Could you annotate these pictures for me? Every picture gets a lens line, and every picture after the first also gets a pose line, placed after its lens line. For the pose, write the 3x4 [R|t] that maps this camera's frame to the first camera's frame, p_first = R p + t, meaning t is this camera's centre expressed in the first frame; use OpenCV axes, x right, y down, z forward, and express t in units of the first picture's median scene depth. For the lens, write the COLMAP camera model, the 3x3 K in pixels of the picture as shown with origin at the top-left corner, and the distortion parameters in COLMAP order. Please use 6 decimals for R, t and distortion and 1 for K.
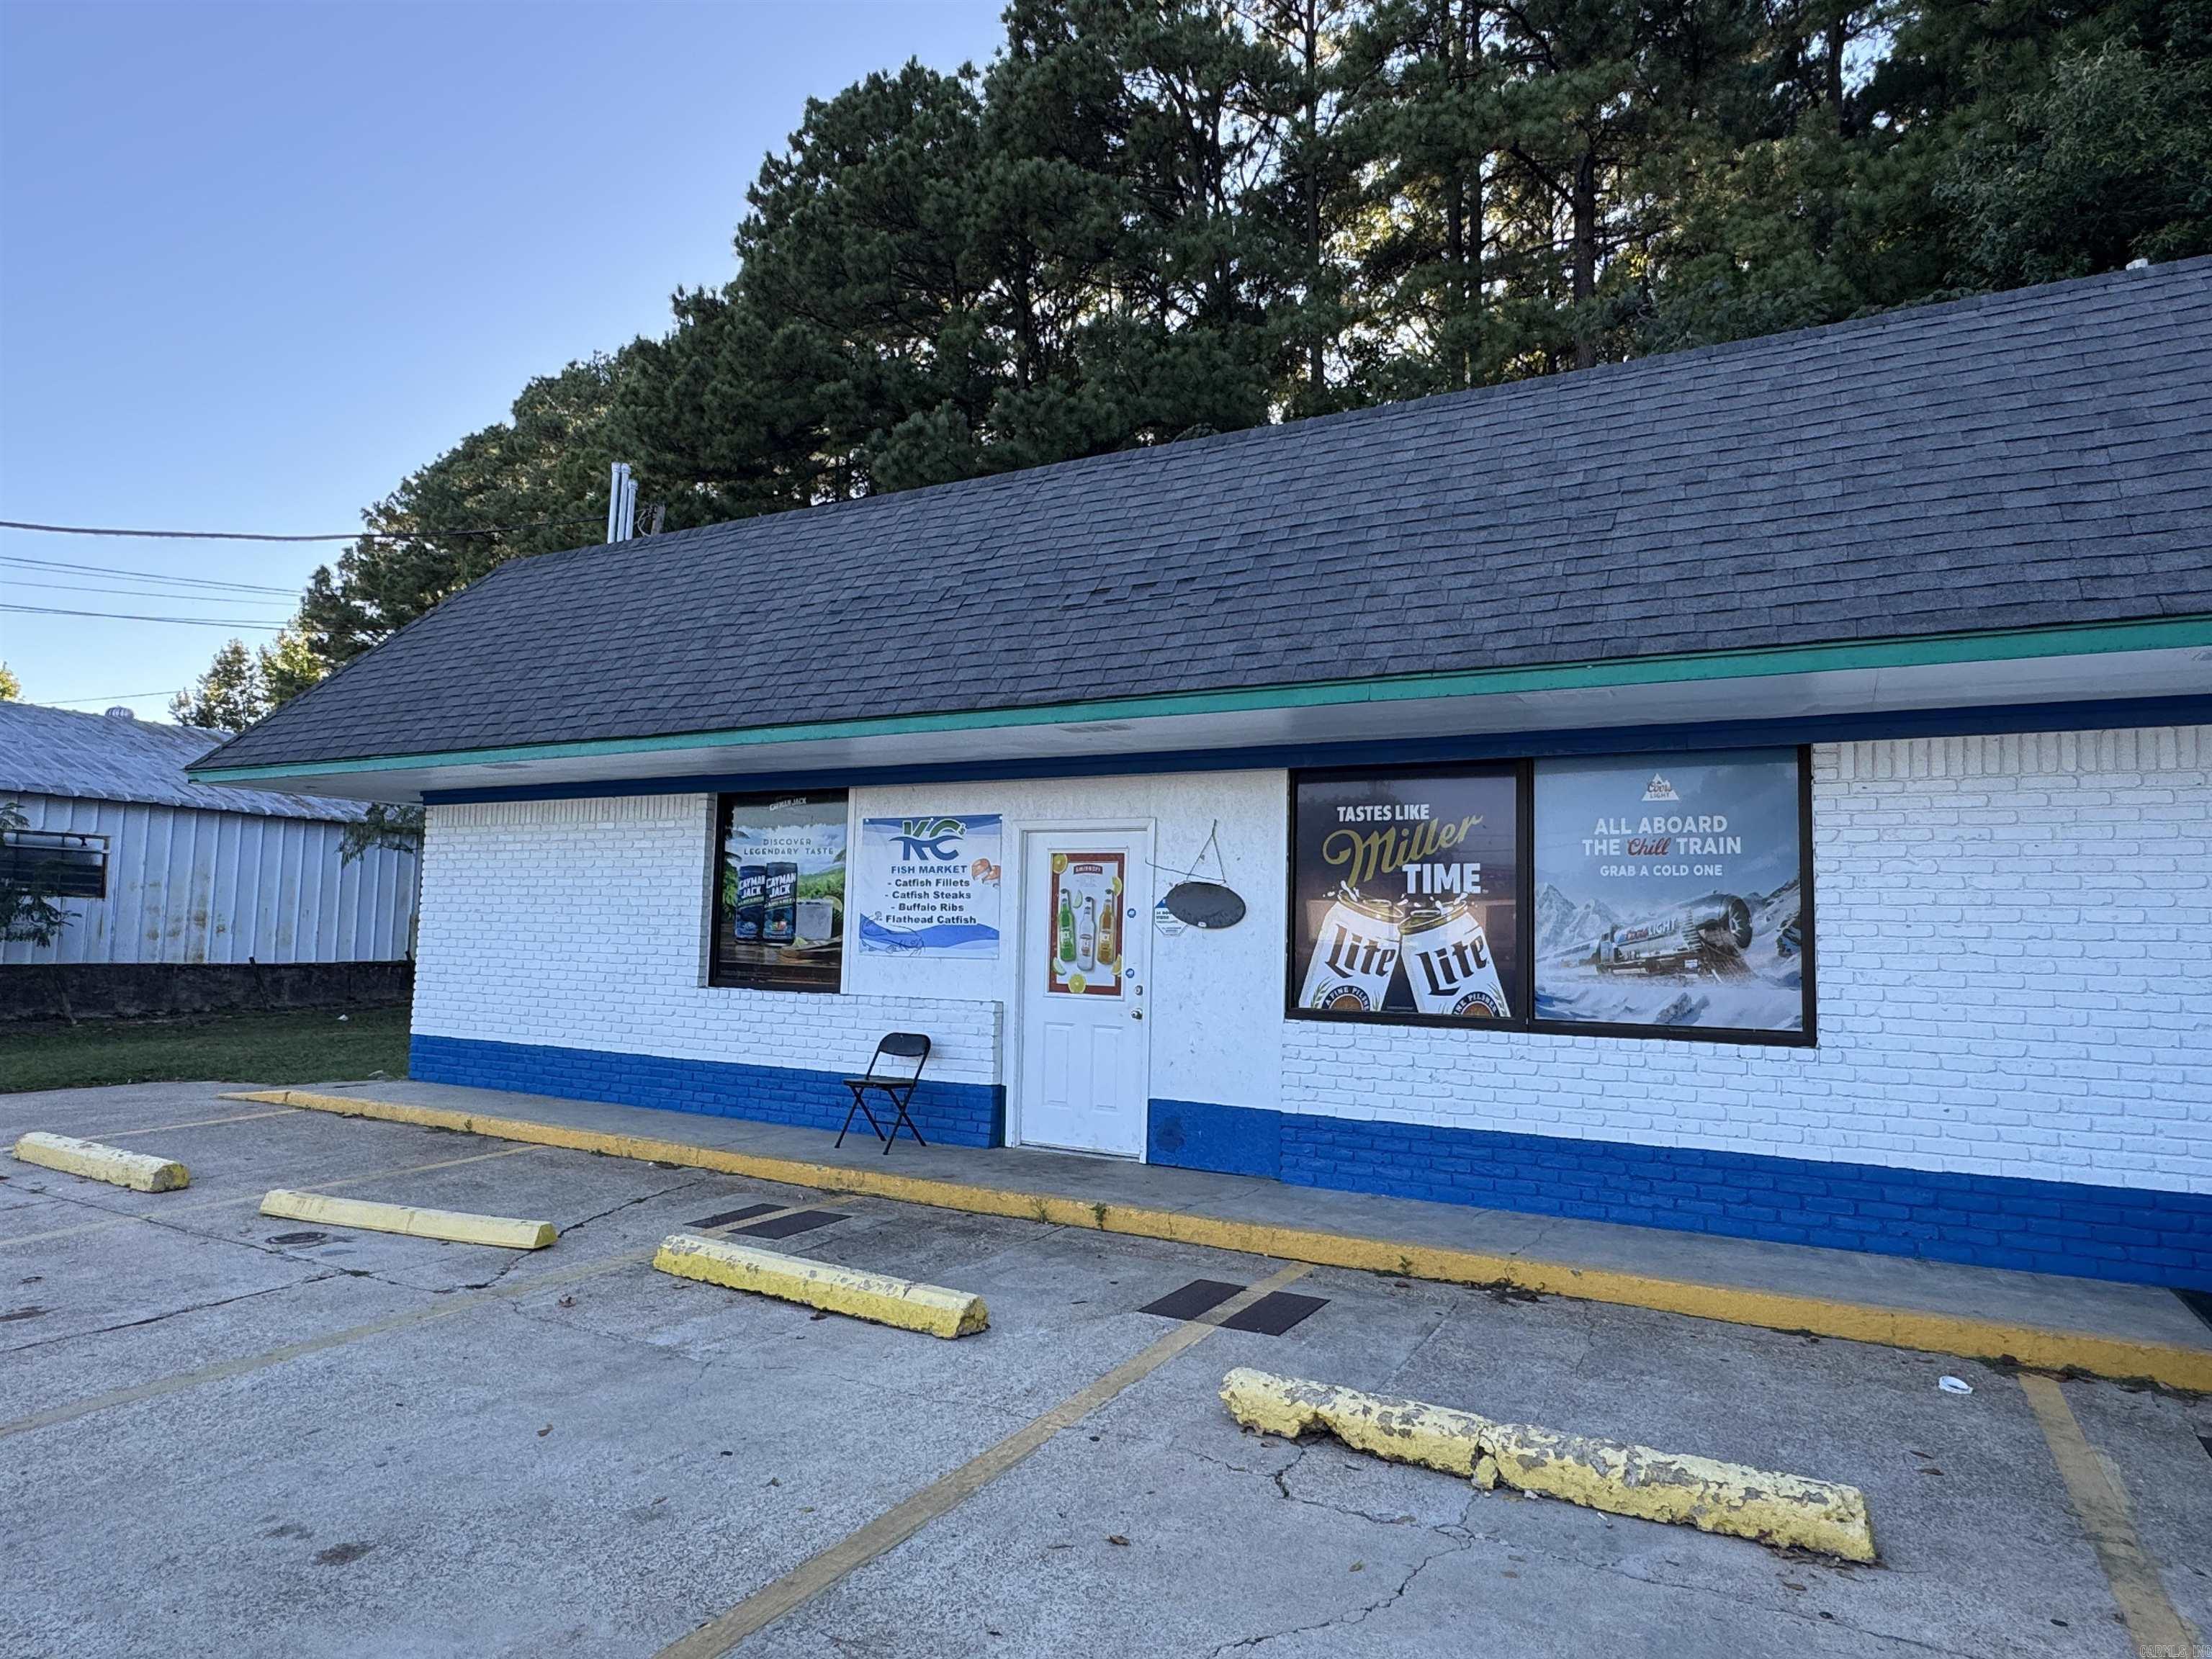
lens RADIAL K [[1296.4, 0, 1104.1], [0, 1296.4, 829.0], [0, 0, 1]] dist [0.001498, -0.000470]
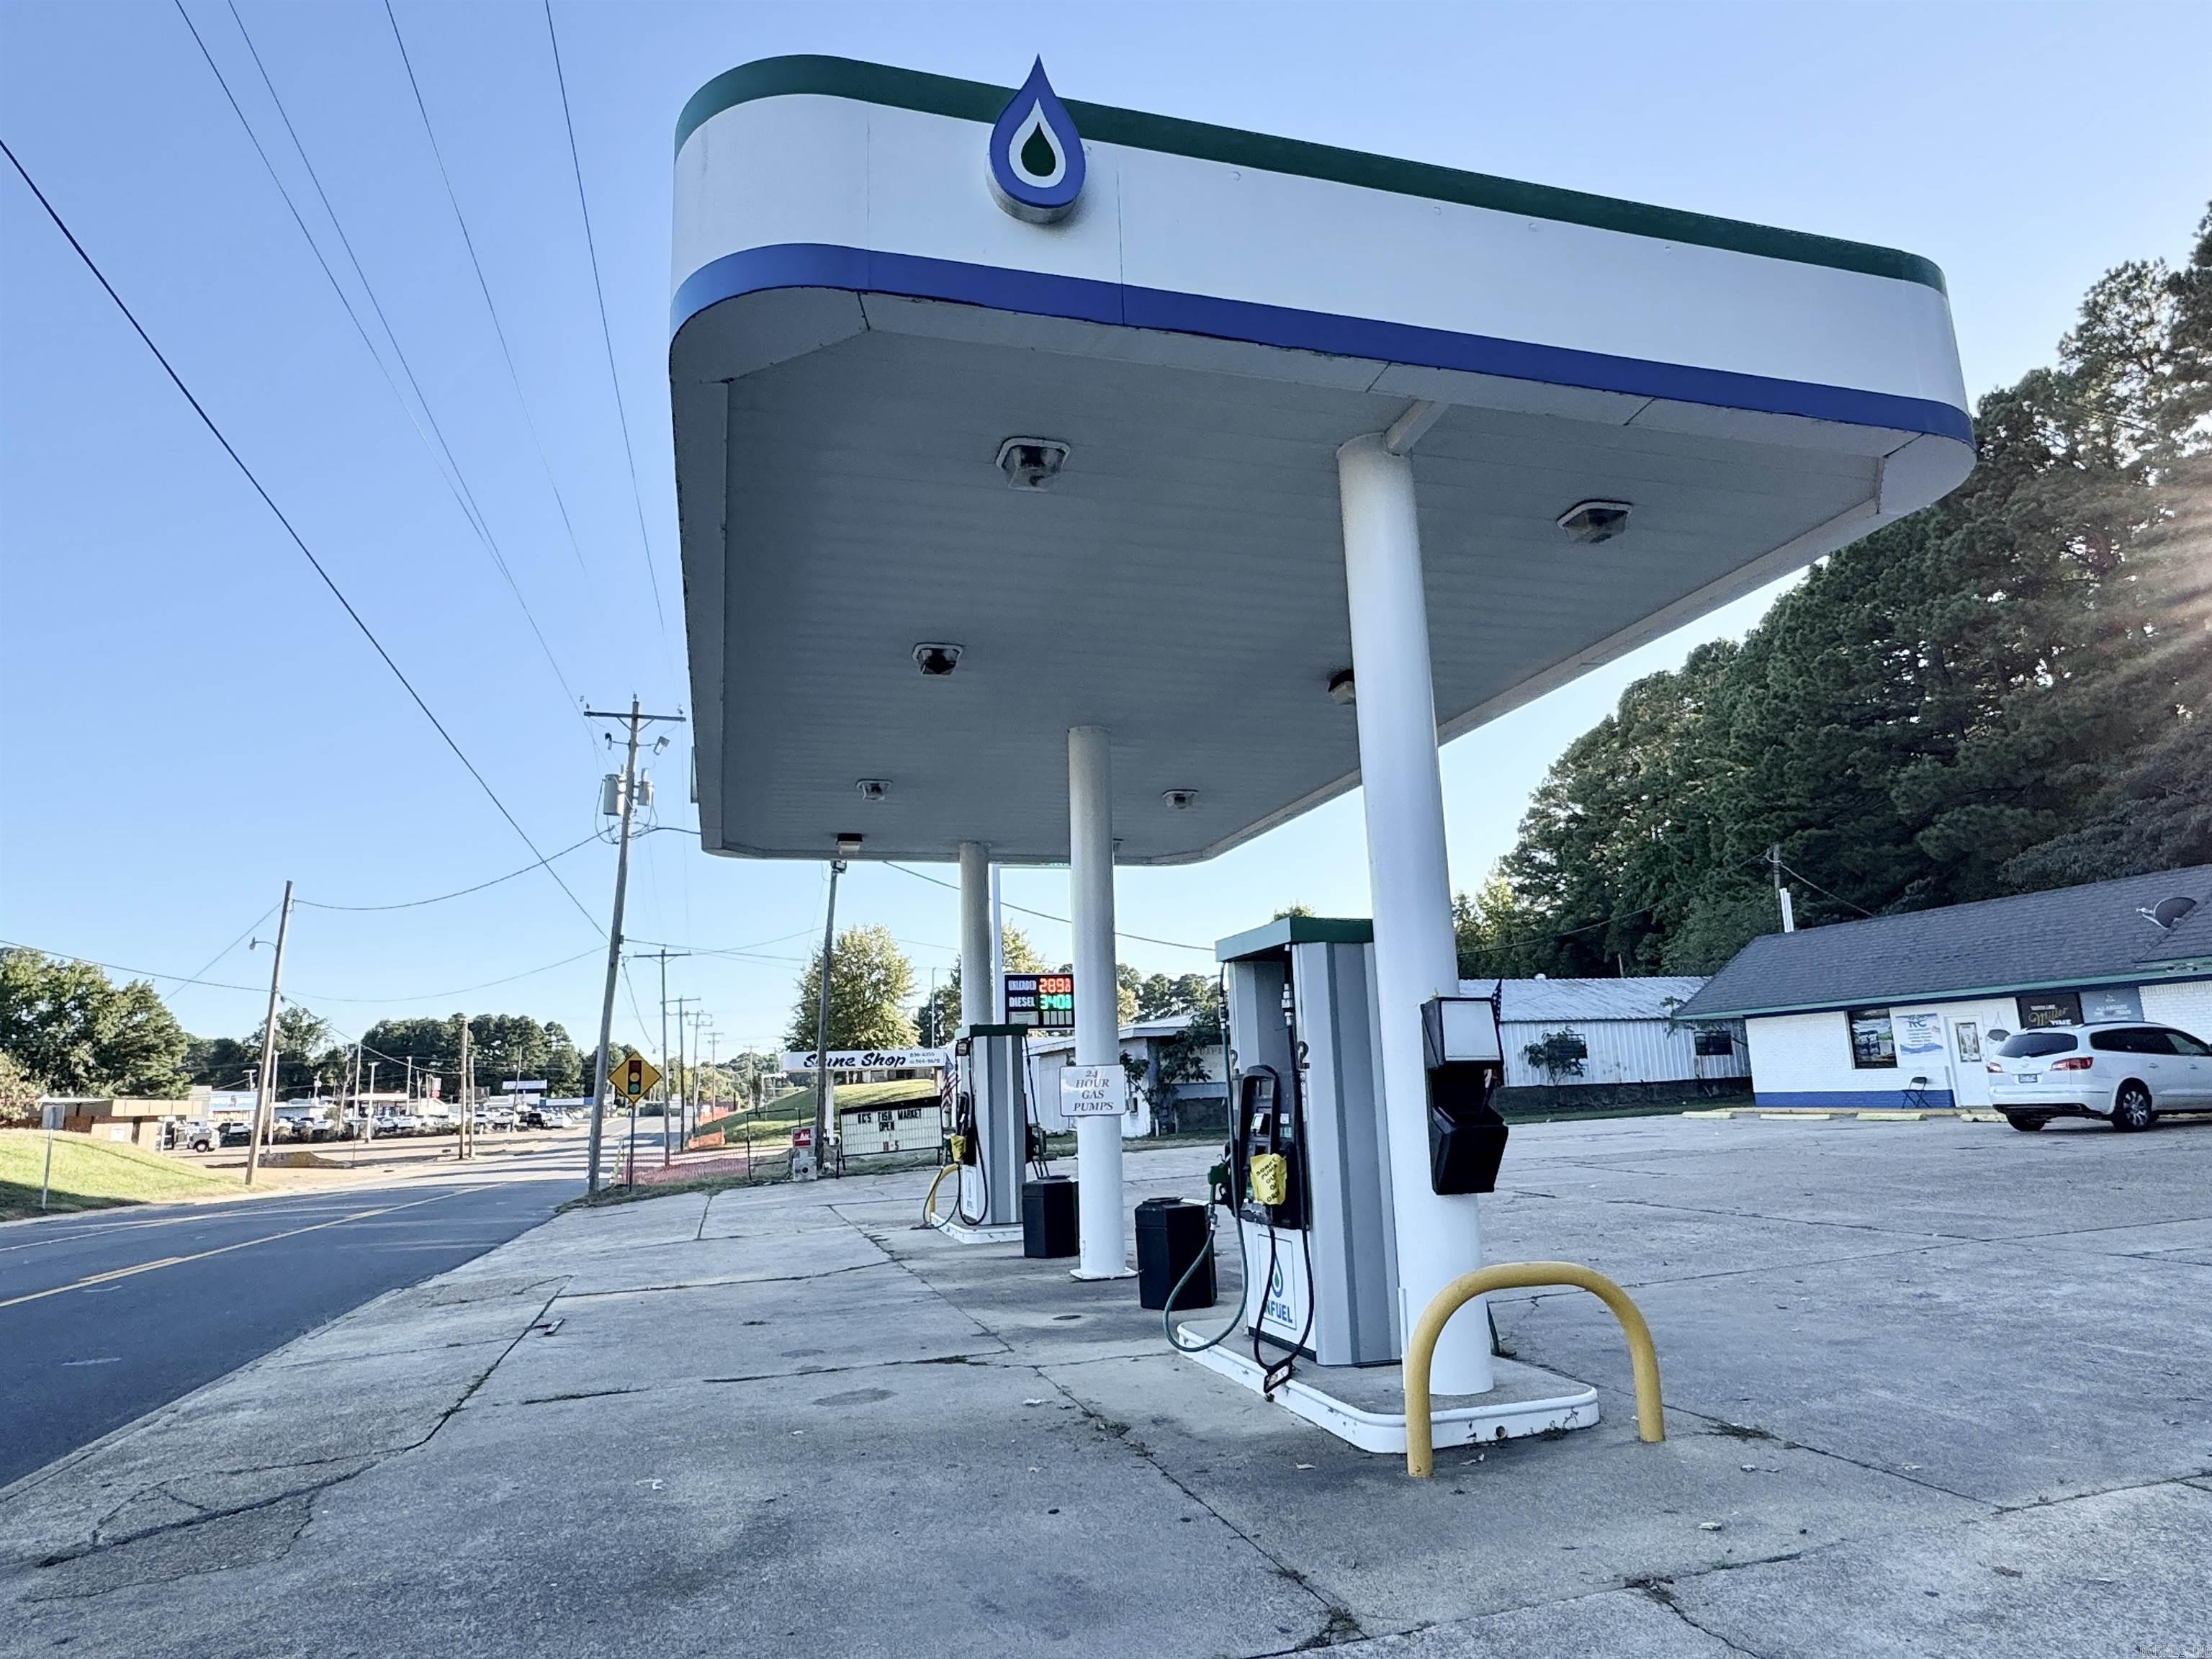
lens RADIAL K [[1296.4, 0, 1111.2], [0, 1296.4, 827.5], [0, 0, 1]] dist [0.001498, -0.000470]
pose [[0.701689, -0.188039, -0.687222, 0.812497], [0.109810, 0.981562, -0.156455, -0.189069], [0.703971, 0.034319, 0.709399, -2.920940]]
